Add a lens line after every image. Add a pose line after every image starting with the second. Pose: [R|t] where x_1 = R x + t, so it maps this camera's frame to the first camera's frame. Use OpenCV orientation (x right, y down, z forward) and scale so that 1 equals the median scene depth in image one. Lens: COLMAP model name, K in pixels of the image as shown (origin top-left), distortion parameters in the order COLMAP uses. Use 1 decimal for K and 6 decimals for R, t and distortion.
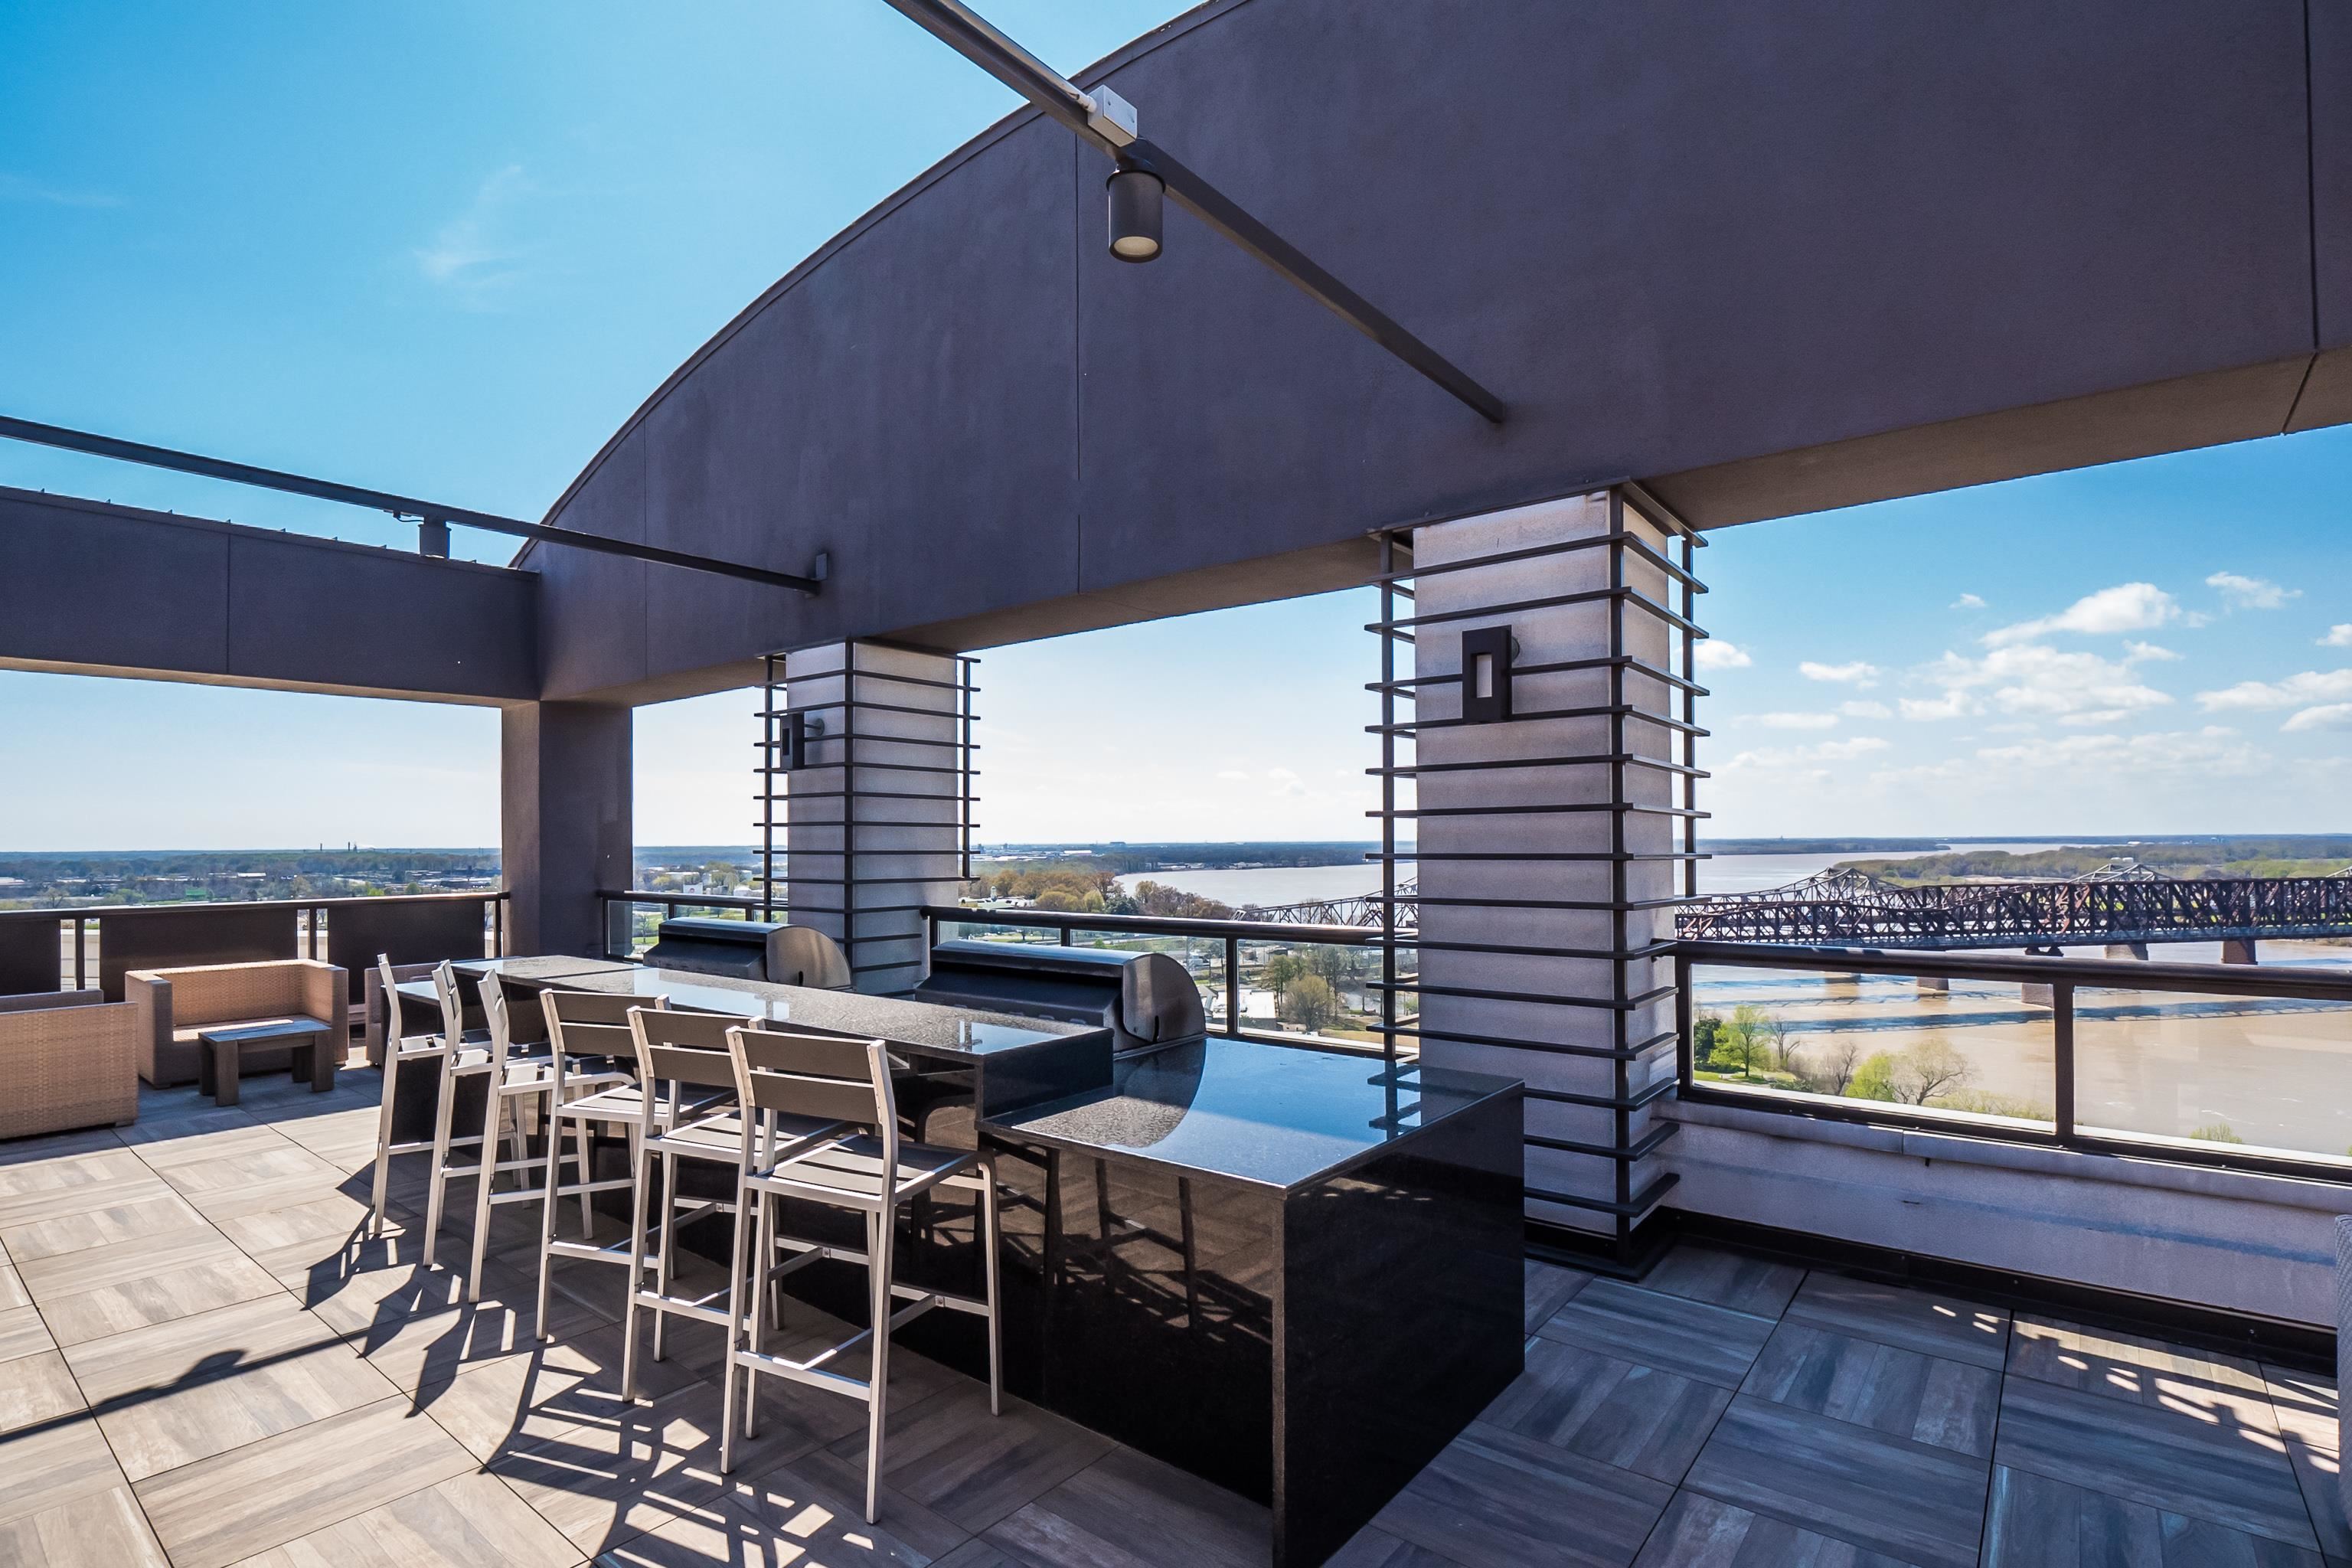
lens RADIAL K [[1154.9, 0, 1163.7], [0, 1154.9, 828.3], [0, 0, 1]] dist [-0.009783, 0.000335]
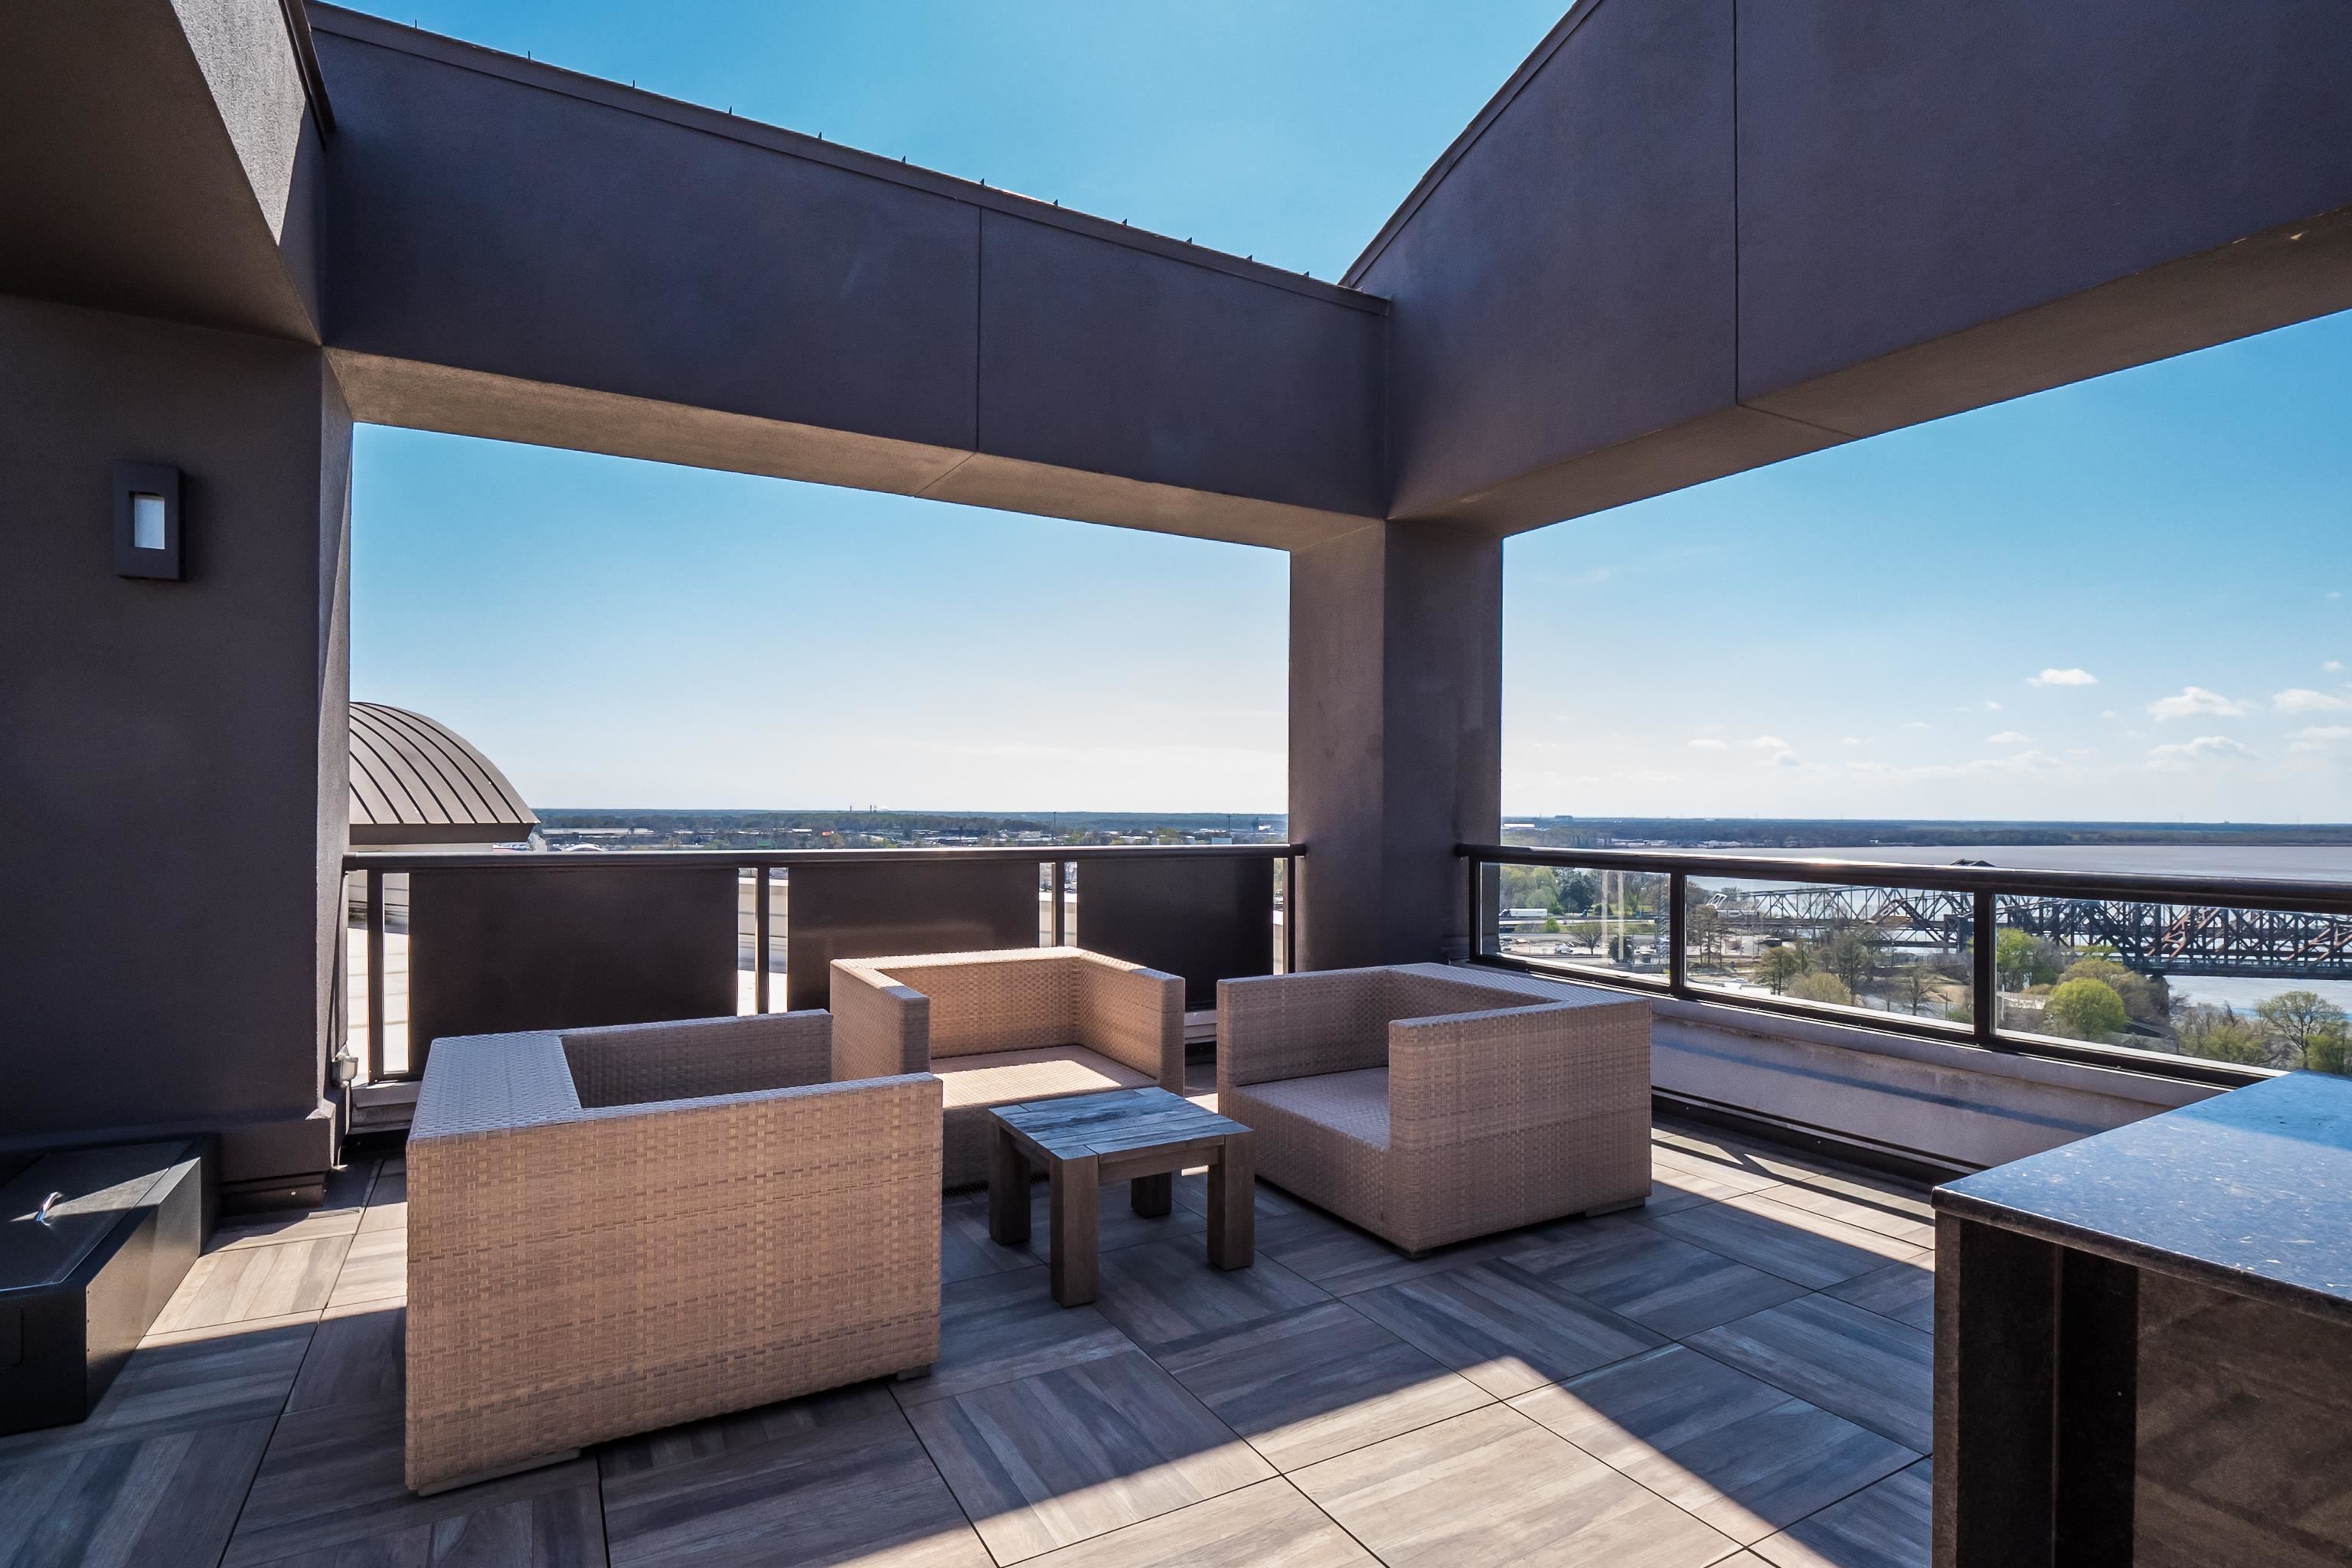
lens RADIAL K [[1143.9, 0, 1182.3], [0, 1143.9, 799.7], [0, 0, 1]] dist [0.000922, -0.010622]
pose [[0.938651, 0.013687, -0.344597, -0.424053], [-0.013774, 0.999903, 0.002195, 0.031492], [0.344594, 0.002686, 0.938748, 0.405046]]
